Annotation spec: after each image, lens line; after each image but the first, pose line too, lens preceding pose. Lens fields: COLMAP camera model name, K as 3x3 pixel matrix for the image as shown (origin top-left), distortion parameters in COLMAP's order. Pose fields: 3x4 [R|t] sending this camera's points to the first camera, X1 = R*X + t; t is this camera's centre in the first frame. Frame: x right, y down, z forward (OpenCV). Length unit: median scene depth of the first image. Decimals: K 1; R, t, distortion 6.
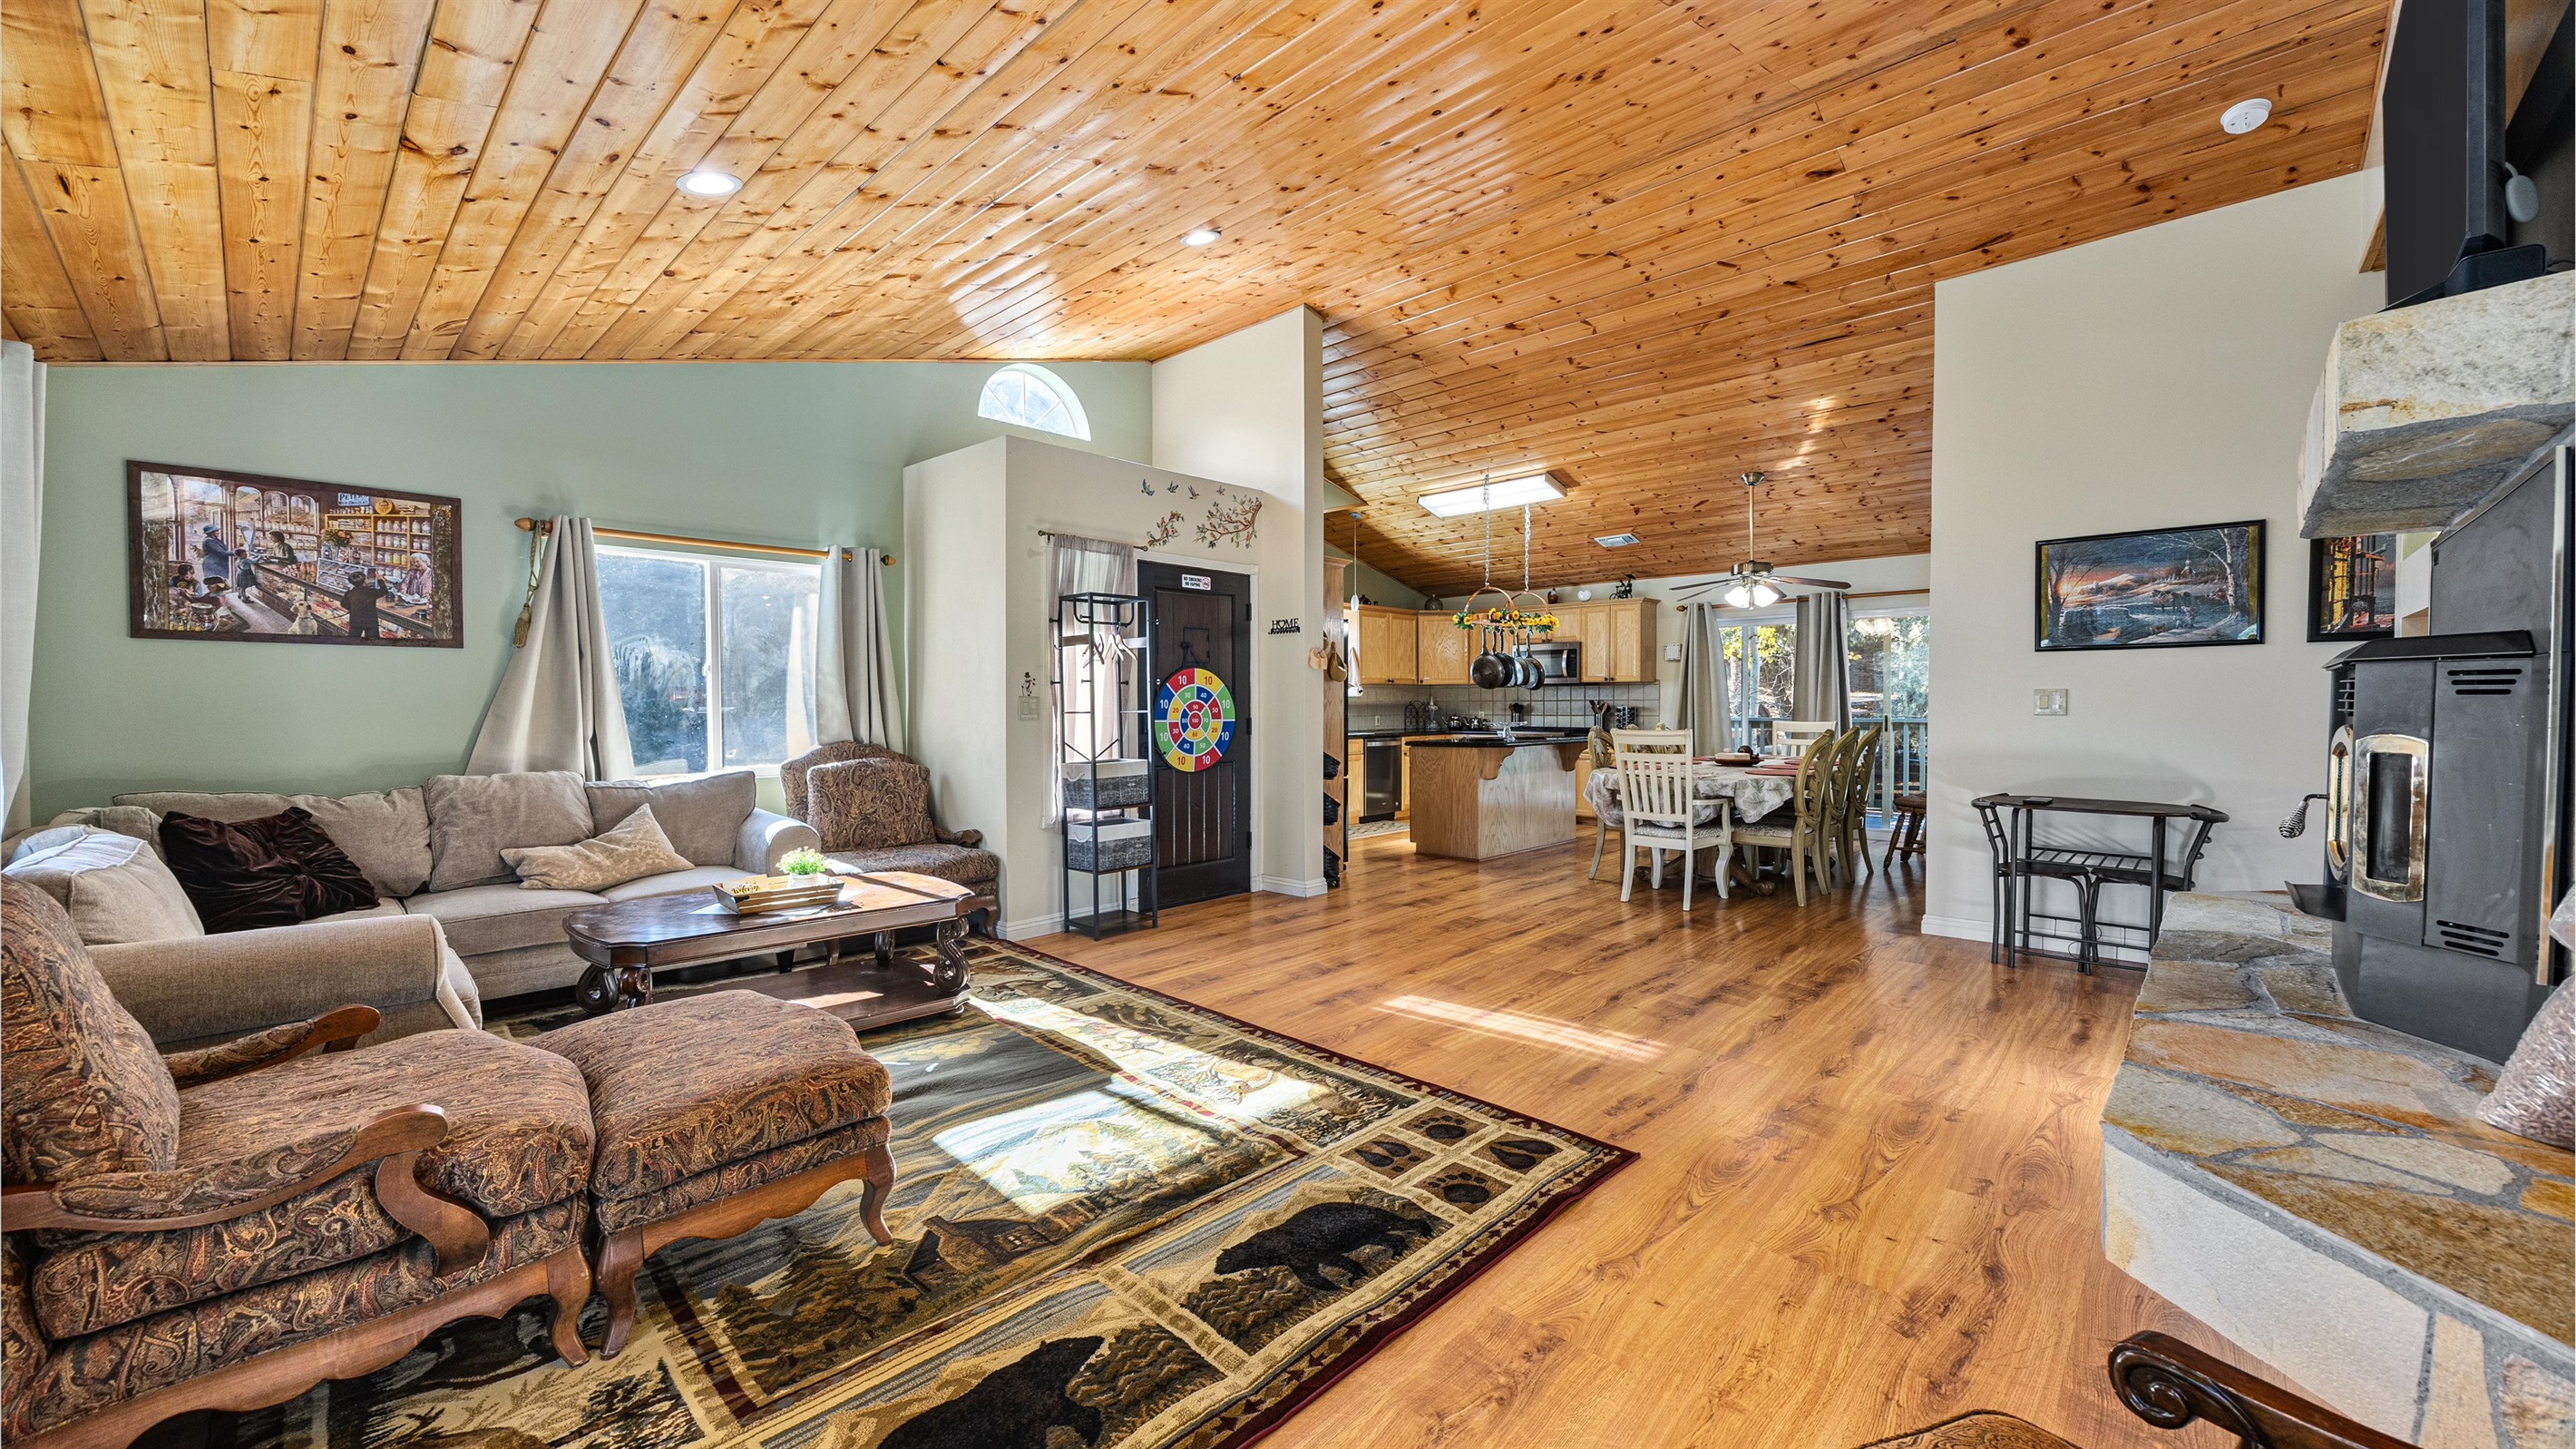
lens RADIAL K [[969.5, 0, 1271.6], [0, 969.5, 726.5], [0, 0, 1]] dist [-0.002678, -0.000044]
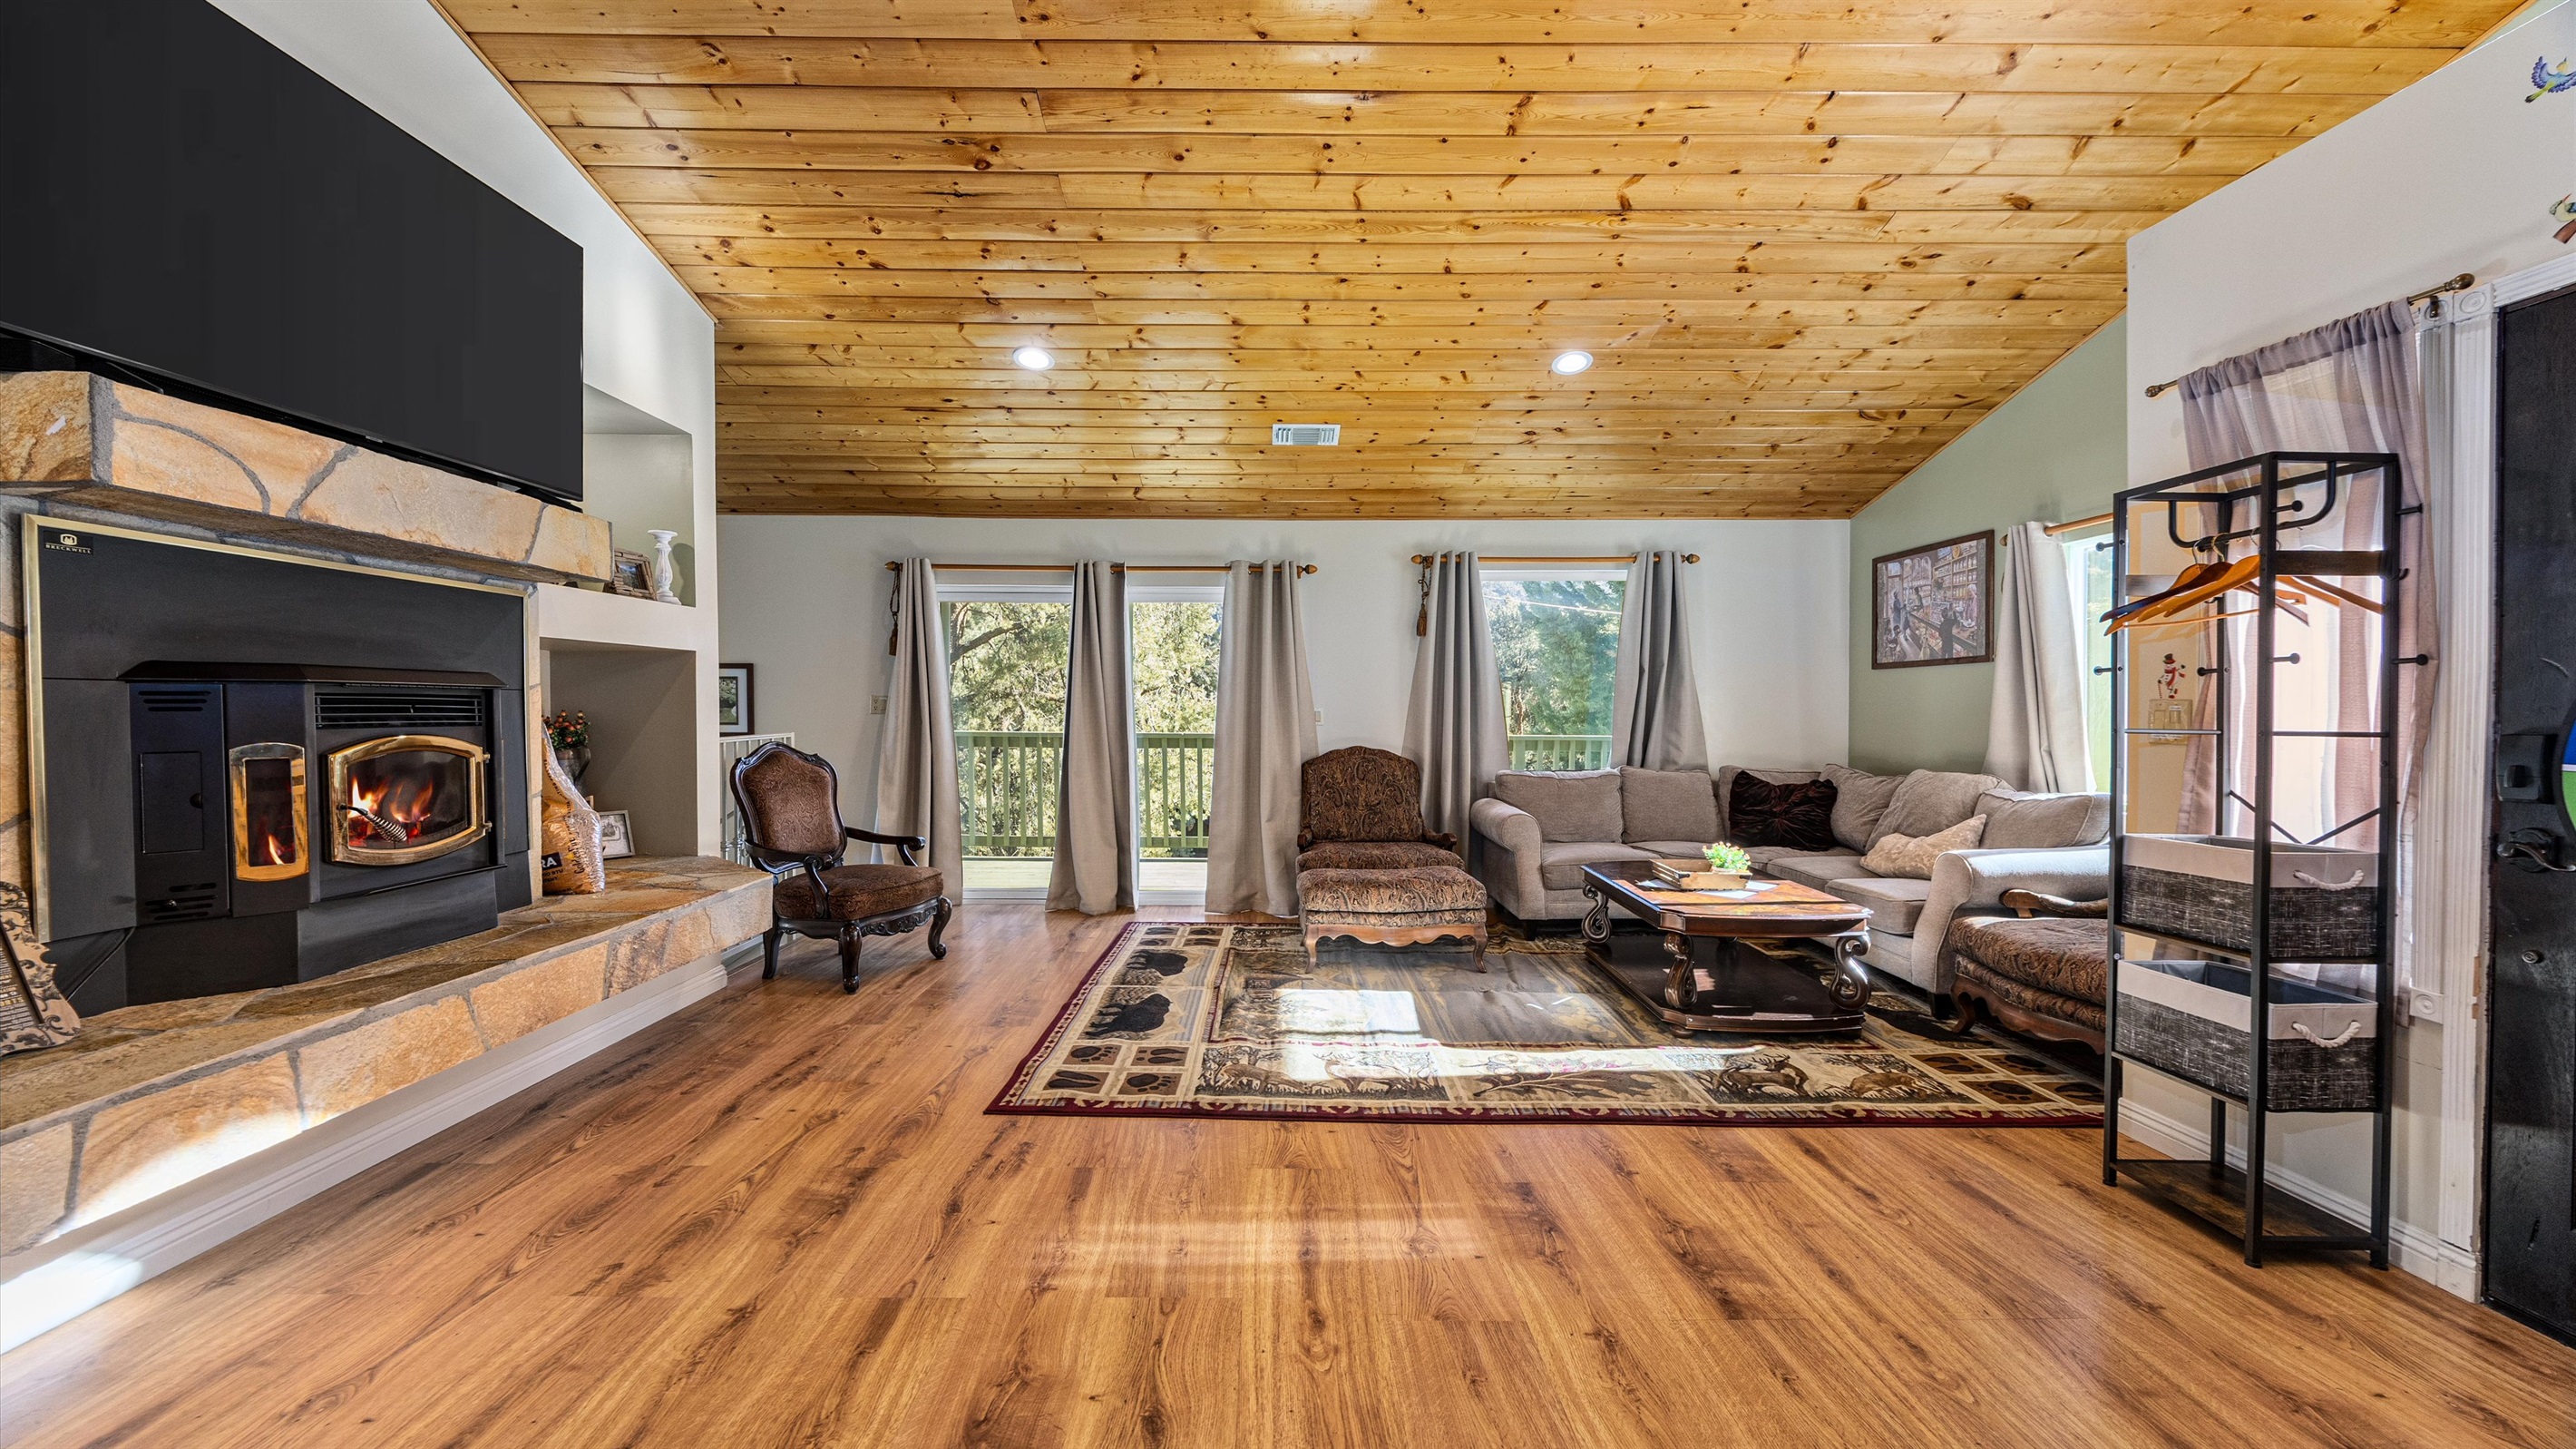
lens RADIAL K [[984.9, 0, 1281.3], [0, 984.9, 722.7], [0, 0, 1]] dist [-0.001030, 0.000011]
pose [[-0.710412, 0.010551, -0.703707, 0.620615], [-0.015587, 0.999406, 0.030720, -0.035113], [0.703614, 0.032792, -0.709825, 1.354289]]
